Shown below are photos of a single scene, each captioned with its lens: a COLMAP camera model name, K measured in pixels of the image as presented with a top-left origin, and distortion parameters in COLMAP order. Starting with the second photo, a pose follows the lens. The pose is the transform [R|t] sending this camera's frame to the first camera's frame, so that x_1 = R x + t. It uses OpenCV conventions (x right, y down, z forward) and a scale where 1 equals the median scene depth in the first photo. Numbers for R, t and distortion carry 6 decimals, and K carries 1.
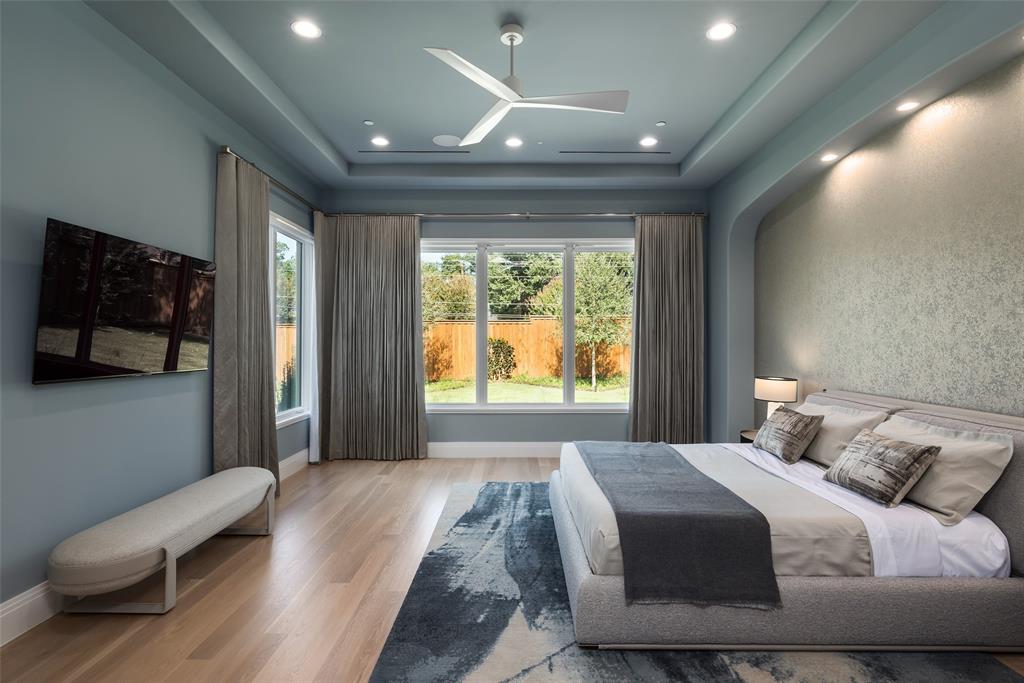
lens RADIAL K [[522.3, 0, 512.0], [0, 522.3, 341.5], [0, 0, 1]] dist [0.000121, -0.000447]
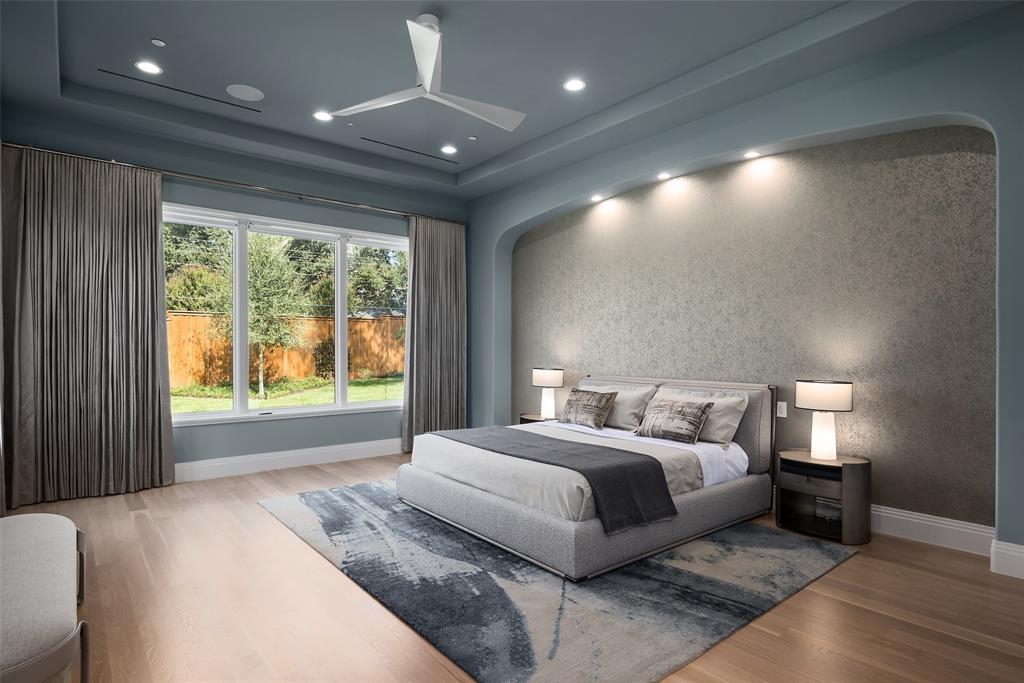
lens RADIAL K [[547.8, 0, 512.1], [0, 547.8, 351.7], [0, 0, 1]] dist [0.000234, 0.000090]
pose [[0.774667, -0.001789, 0.632367, -0.488858], [-0.004768, 0.999951, 0.008670, 0.025468], [-0.632352, -0.009731, 0.774620, 0.072226]]
